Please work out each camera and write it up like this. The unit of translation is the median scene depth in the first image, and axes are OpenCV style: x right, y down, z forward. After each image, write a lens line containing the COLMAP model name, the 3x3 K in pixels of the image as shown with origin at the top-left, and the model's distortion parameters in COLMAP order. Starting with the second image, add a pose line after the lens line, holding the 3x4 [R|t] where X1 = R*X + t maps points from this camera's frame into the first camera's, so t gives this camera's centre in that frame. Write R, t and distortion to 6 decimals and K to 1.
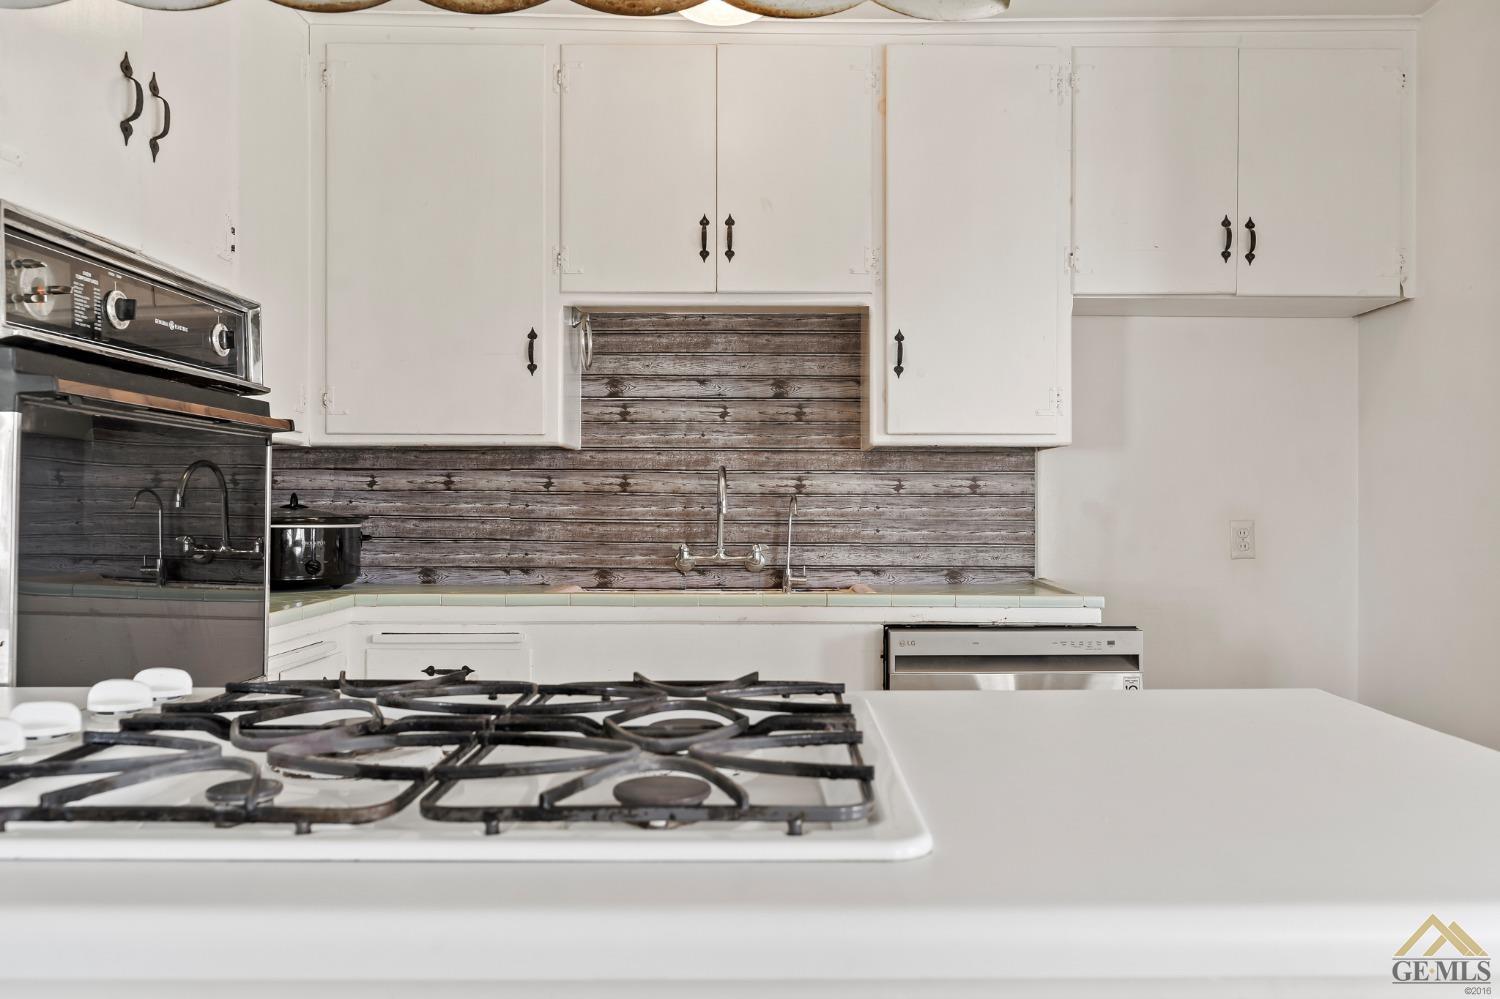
lens RADIAL K [[1137.9, 0, 750.0], [0, 1137.9, 499.5], [0, 0, 1]] dist [0.000626, 0.001491]
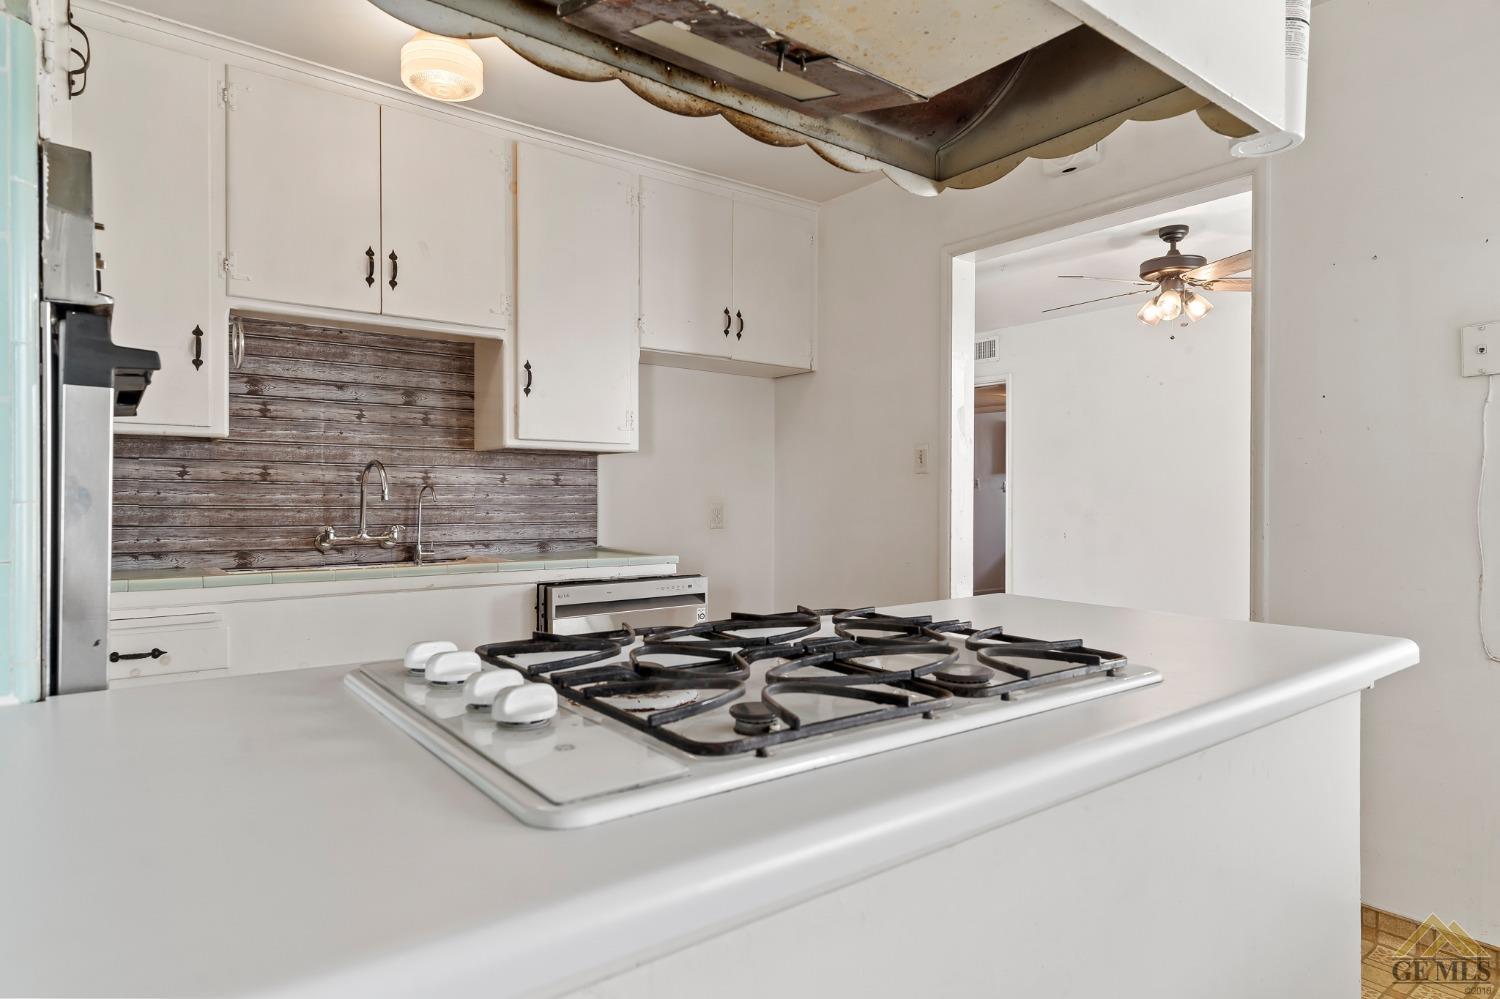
lens RADIAL K [[859.5, 0, 750.0], [0, 859.5, 499.5], [0, 0, 1]] dist [-0.002158, -0.000163]
pose [[0.793263, -0.001908, 0.608876, -0.245004], [-0.004752, 0.999945, 0.009324, 0.001341], [-0.608860, -0.010290, 0.793211, 0.046575]]
